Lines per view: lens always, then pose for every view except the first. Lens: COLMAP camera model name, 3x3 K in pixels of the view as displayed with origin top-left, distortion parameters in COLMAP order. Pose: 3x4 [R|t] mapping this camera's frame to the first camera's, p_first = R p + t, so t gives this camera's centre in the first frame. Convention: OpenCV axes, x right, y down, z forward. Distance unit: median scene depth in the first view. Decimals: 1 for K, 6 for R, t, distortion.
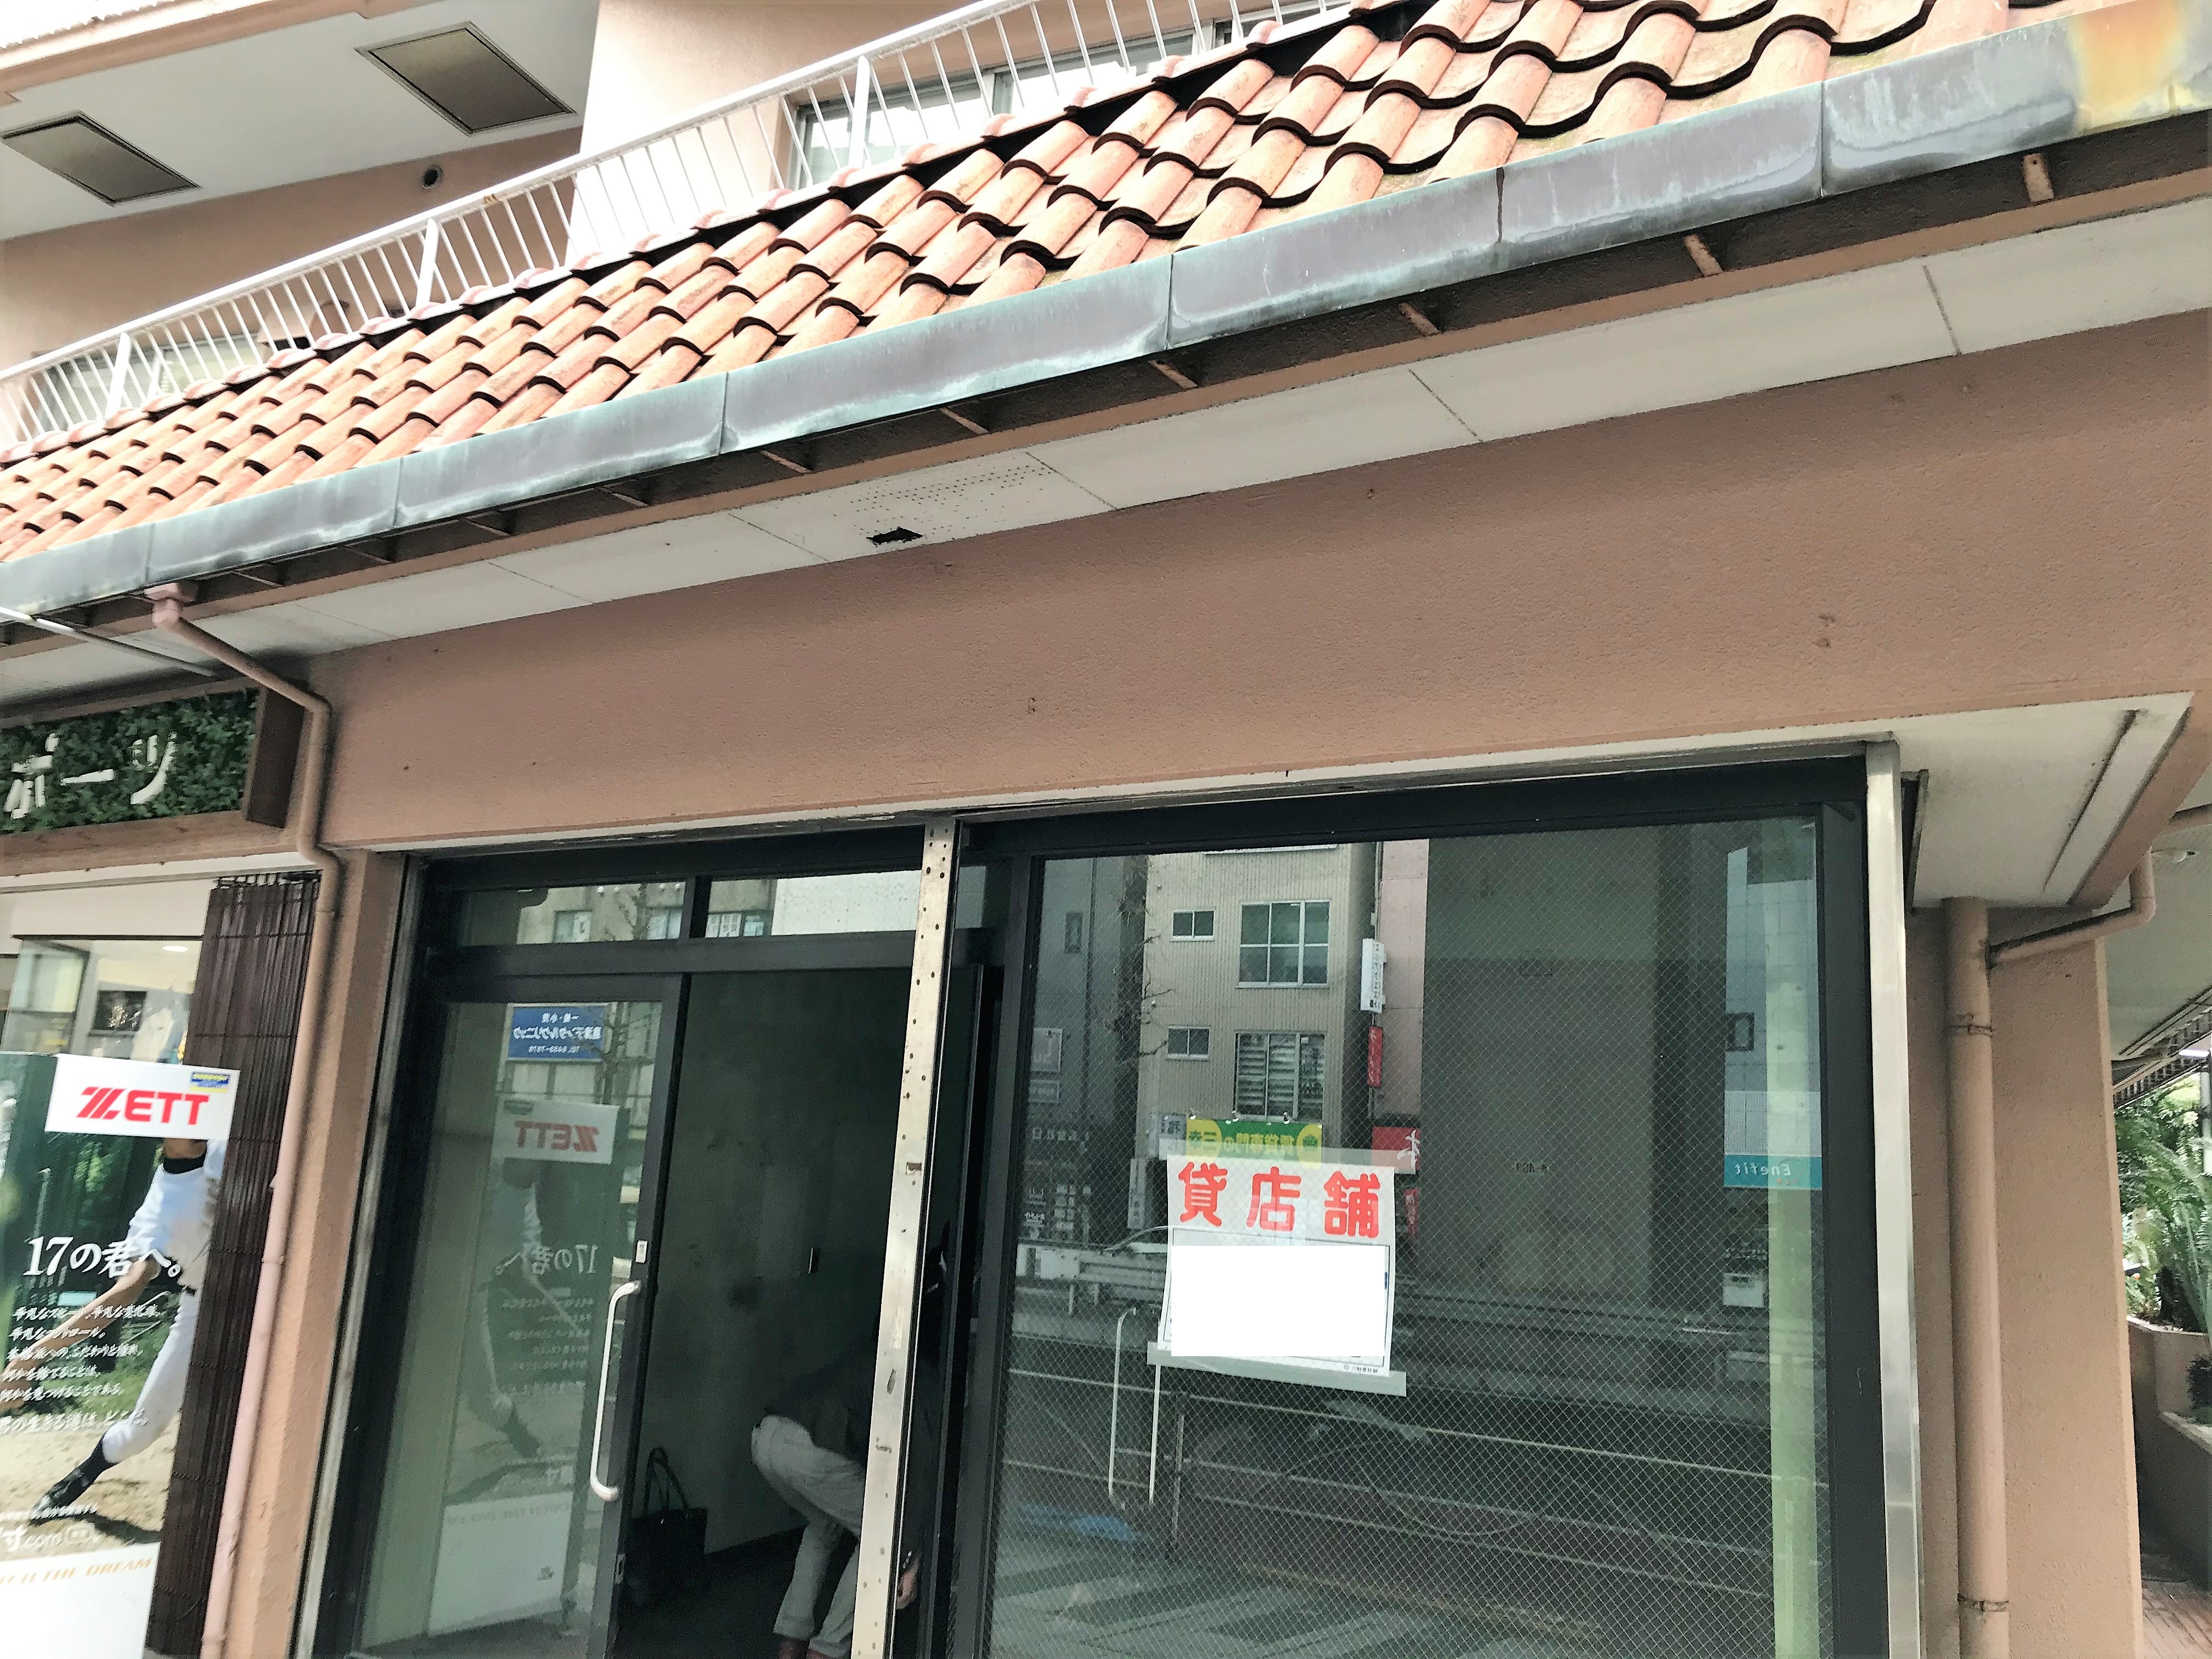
lens RADIAL K [[1745.7, 0, 1106.0], [0, 1745.7, 829.5], [0, 0, 1]] dist [0.098779, -0.089710]
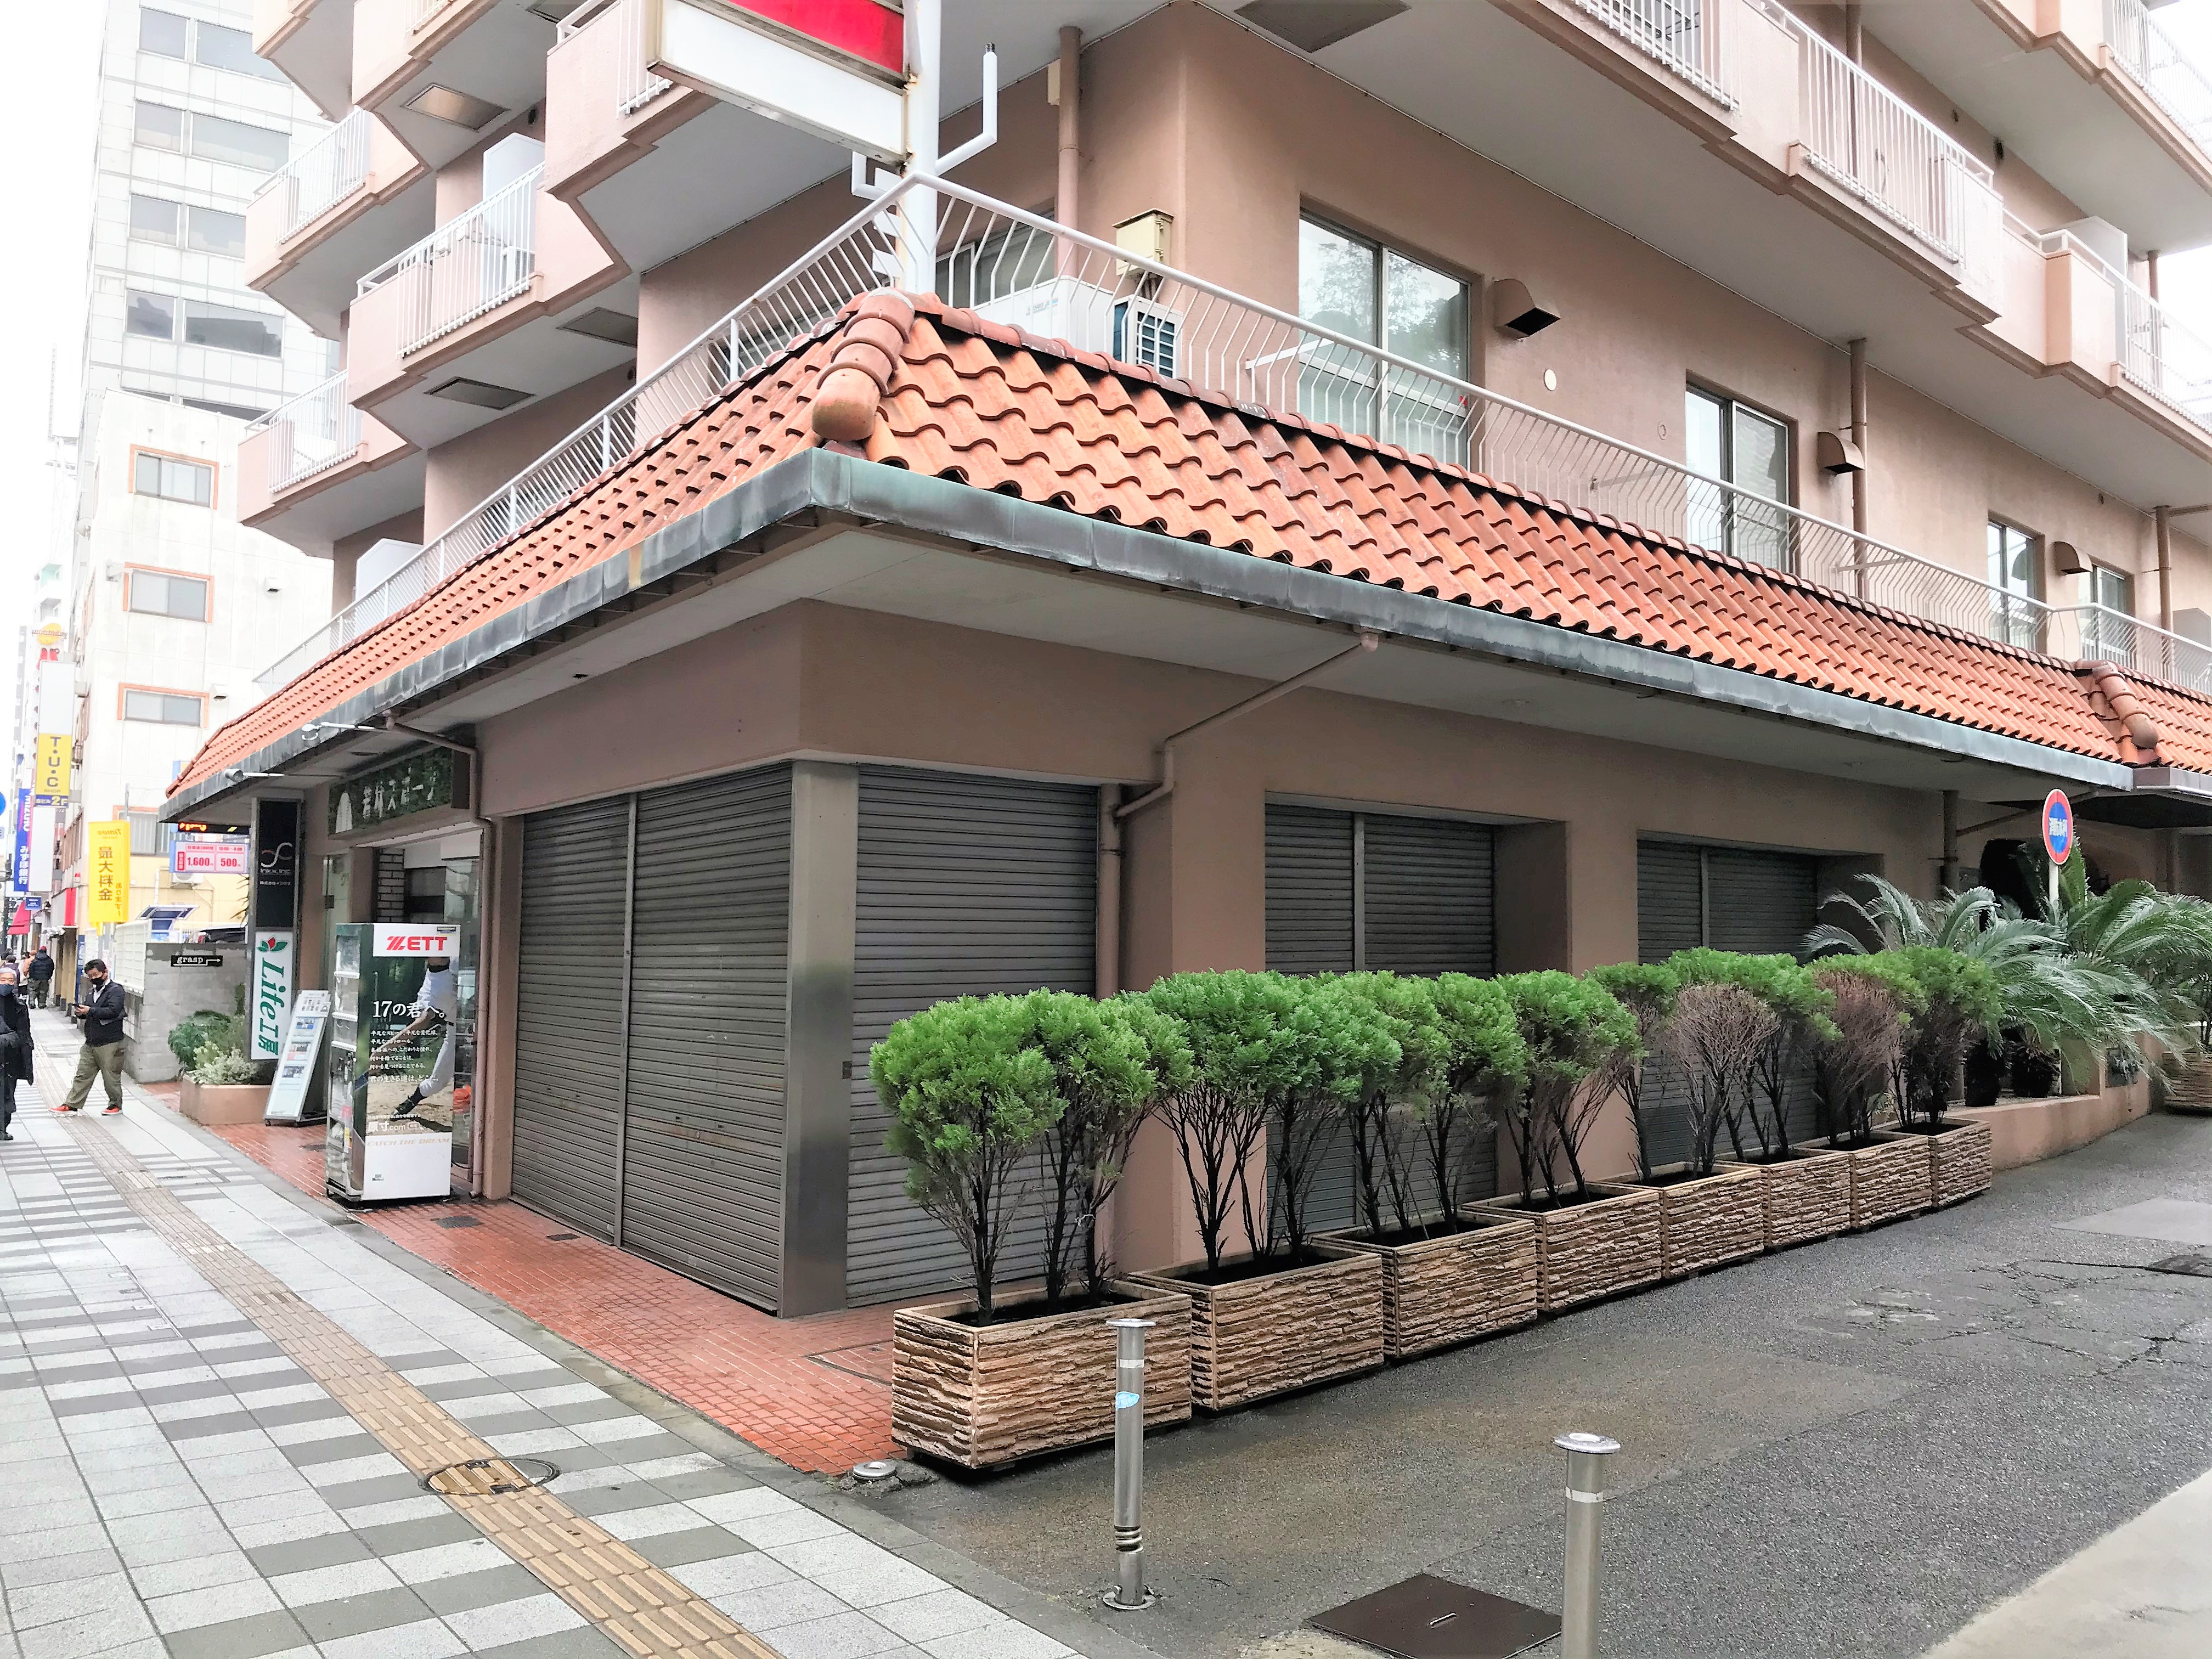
lens RADIAL K [[1790.6, 0, 1099.8], [0, 1790.6, 822.0], [0, 0, 1]] dist [0.044122, -0.058496]
pose [[0.918728, -0.084963, -0.385642, 1.115551], [0.127324, 0.988159, 0.085619, -0.078259], [0.373801, -0.127762, 0.918667, -0.722186]]
